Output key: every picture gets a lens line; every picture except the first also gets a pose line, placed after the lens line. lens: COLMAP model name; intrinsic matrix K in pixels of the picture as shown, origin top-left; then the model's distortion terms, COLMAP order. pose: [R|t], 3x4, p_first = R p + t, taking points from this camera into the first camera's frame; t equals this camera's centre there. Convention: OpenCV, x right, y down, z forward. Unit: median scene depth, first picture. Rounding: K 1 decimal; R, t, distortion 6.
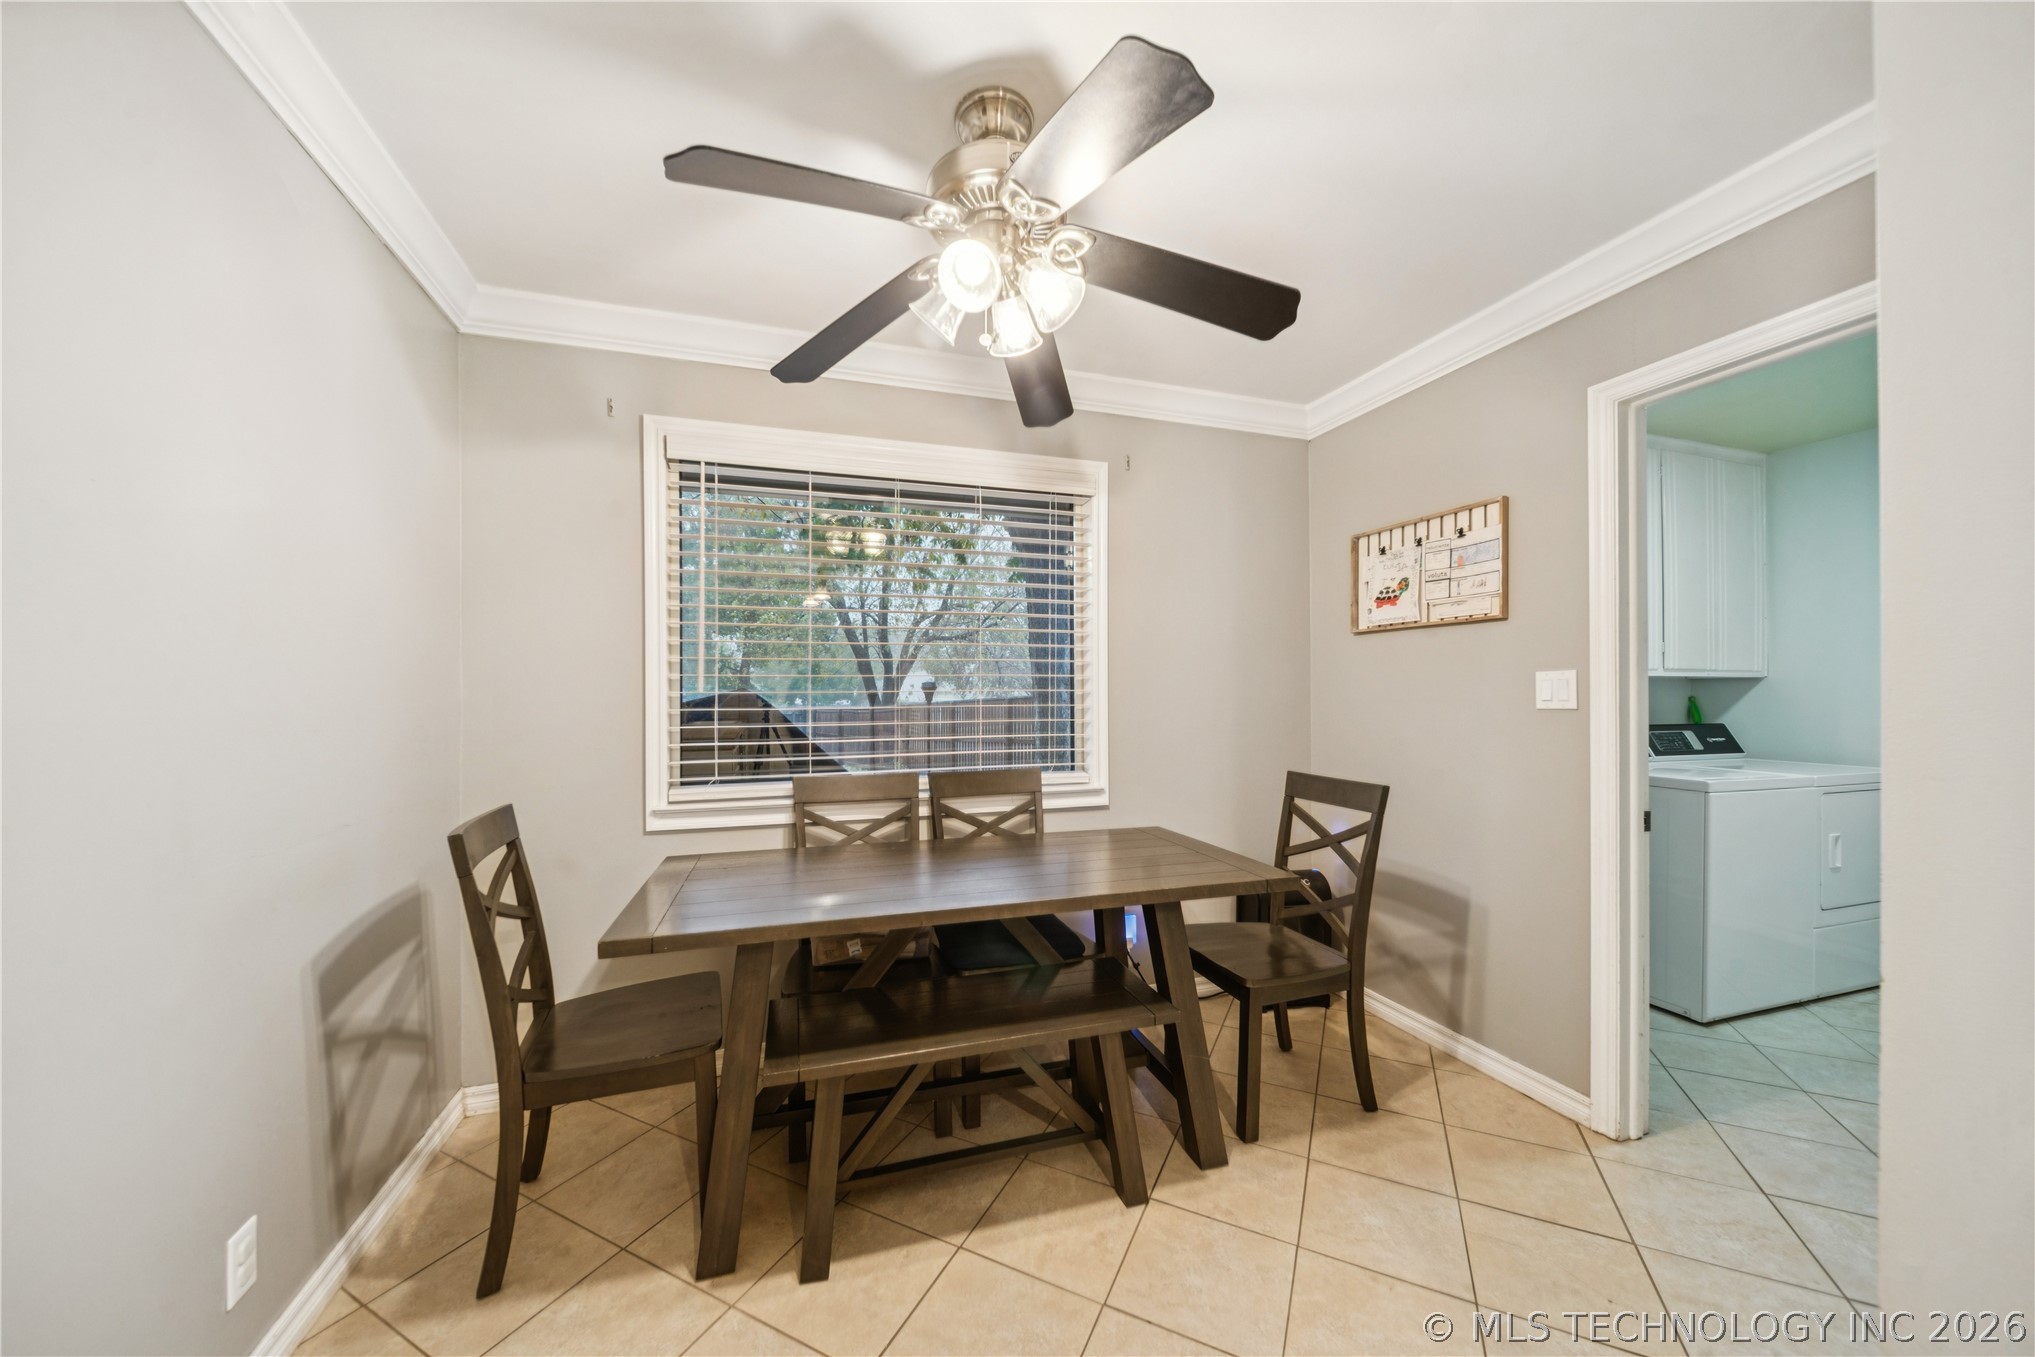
lens RADIAL K [[717.6, 0, 1006.9], [0, 717.6, 695.1], [0, 0, 1]] dist [-0.003196, -0.001395]
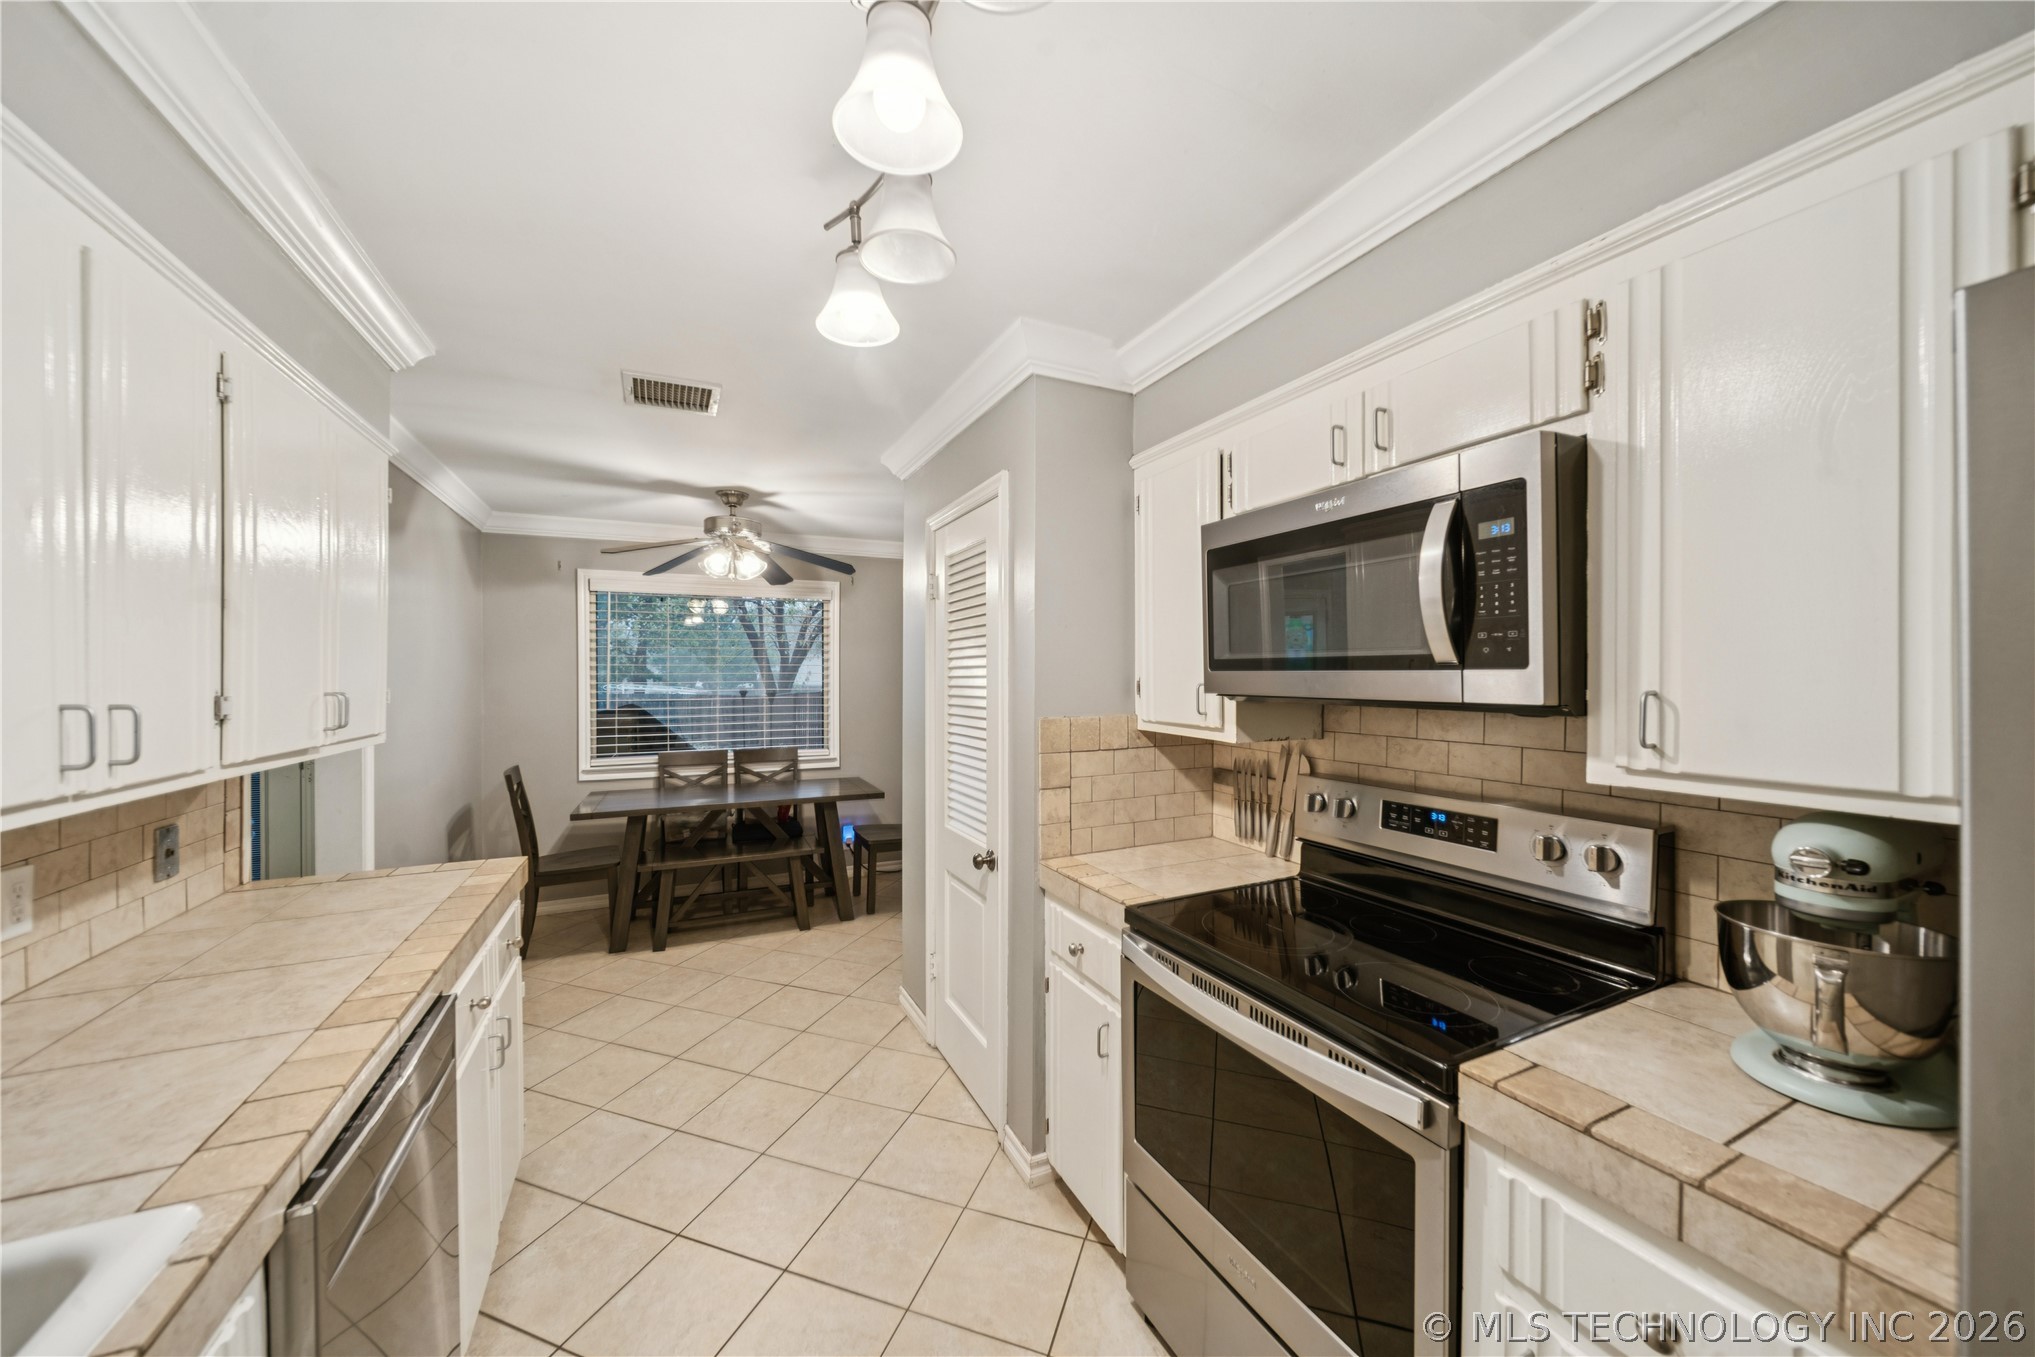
lens RADIAL K [[717.6, 0, 1004.8], [0, 717.6, 680.0], [0, 0, 1]] dist [-0.003196, -0.001395]
pose [[0.992959, 0.002635, 0.118433, 0.393341], [-0.003160, 0.999986, 0.004245, -0.091655], [-0.118420, -0.004589, 0.992953, -1.011585]]
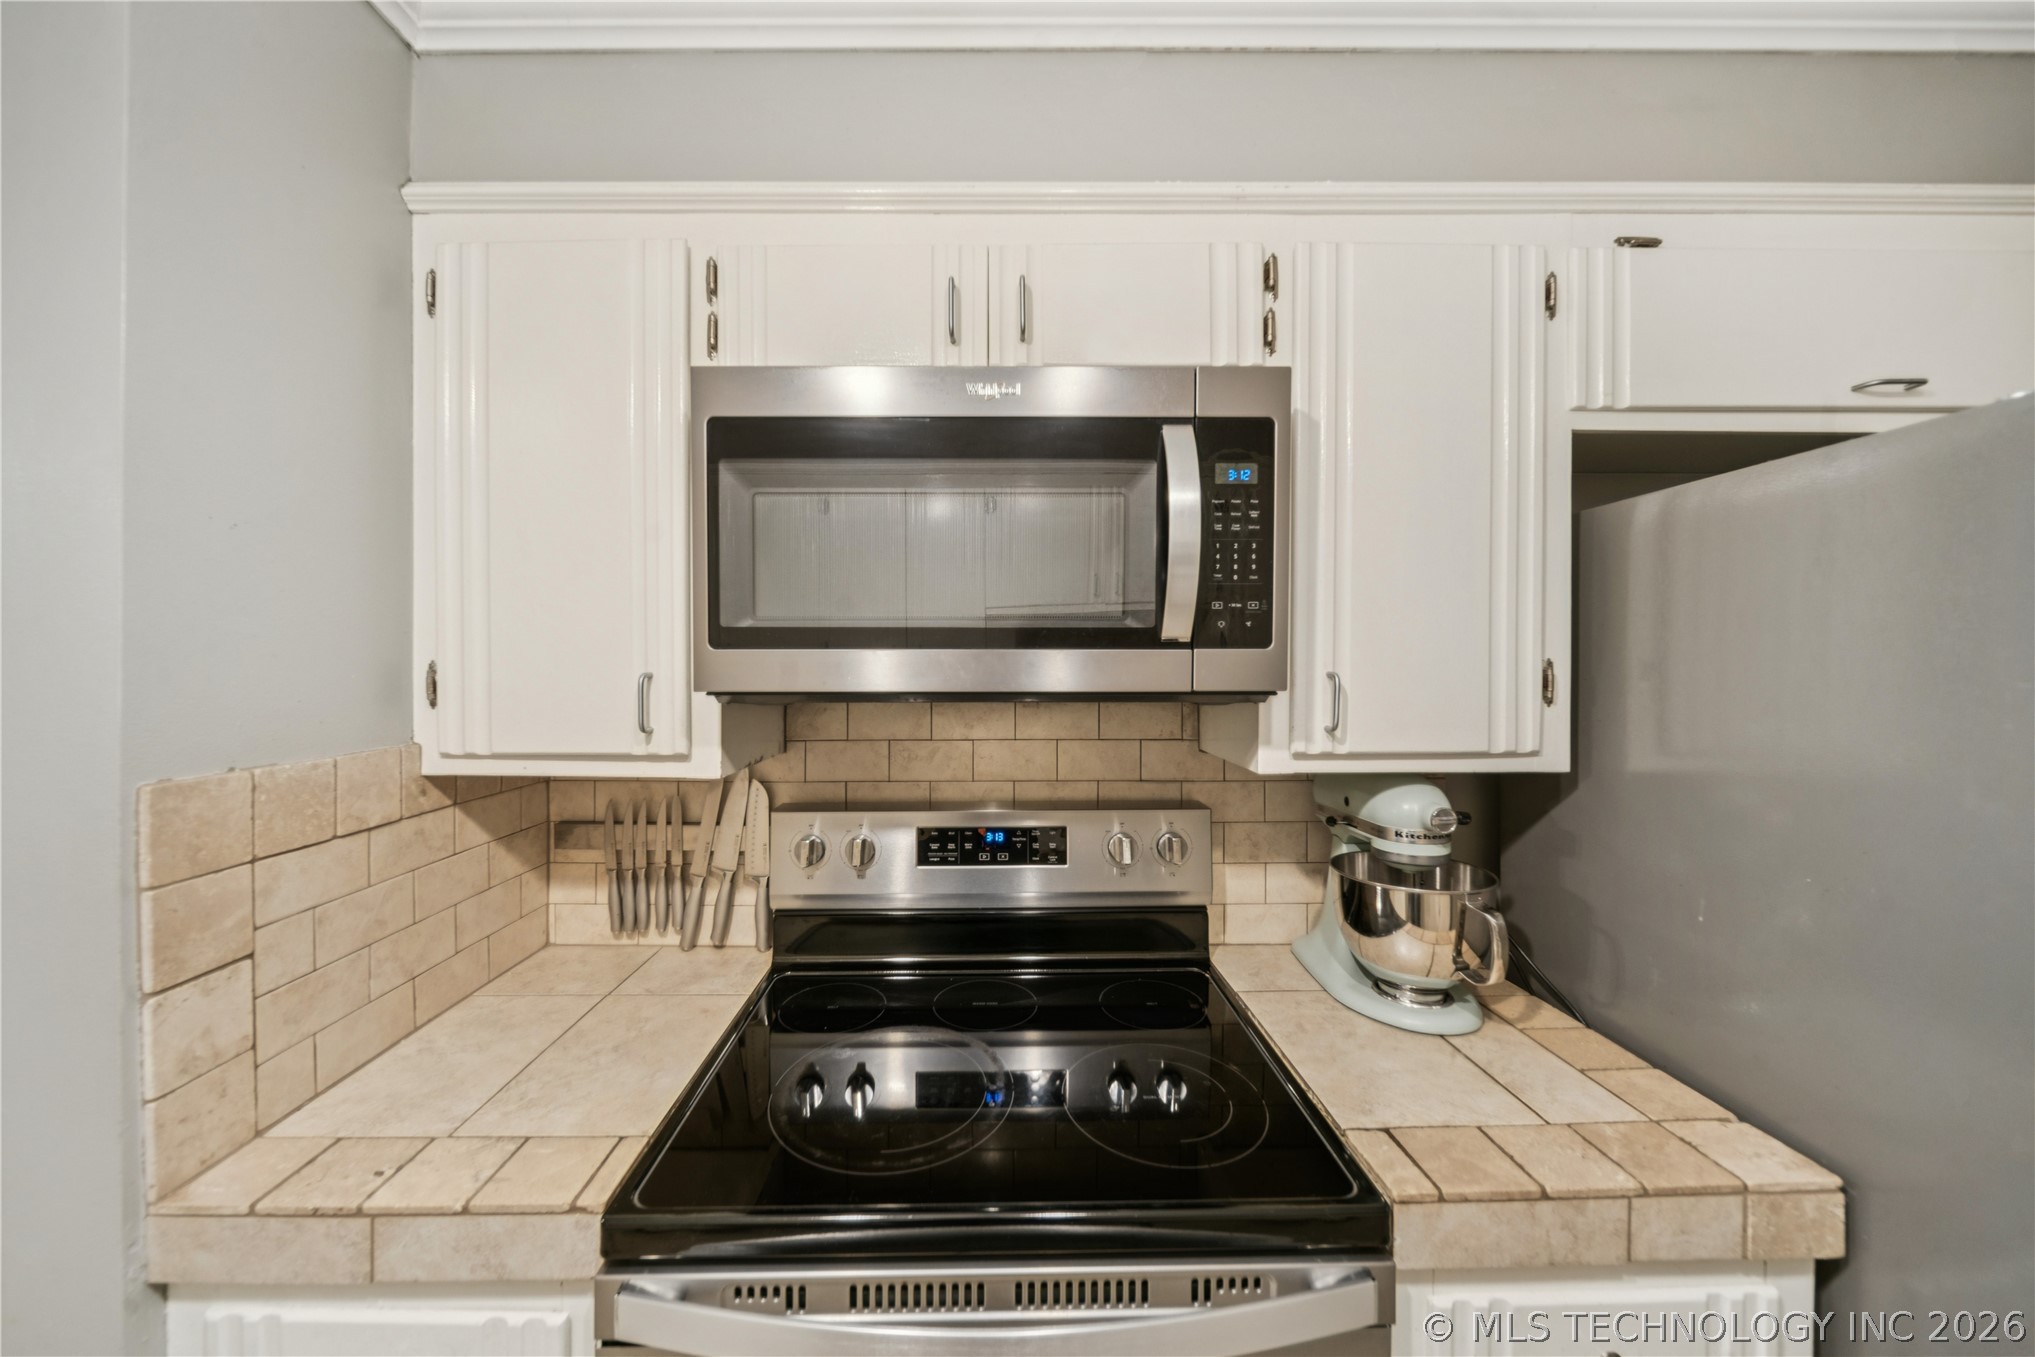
lens RADIAL K [[717.6, 0, 997.2], [0, 717.6, 664.2], [0, 0, 1]] dist [-0.003196, -0.001395]
pose [[0.305293, 0.002322, 0.952256, 0.371938], [0.003059, 0.999989, -0.003419, -0.088718], [-0.952254, 0.003956, 0.305282, -0.614875]]
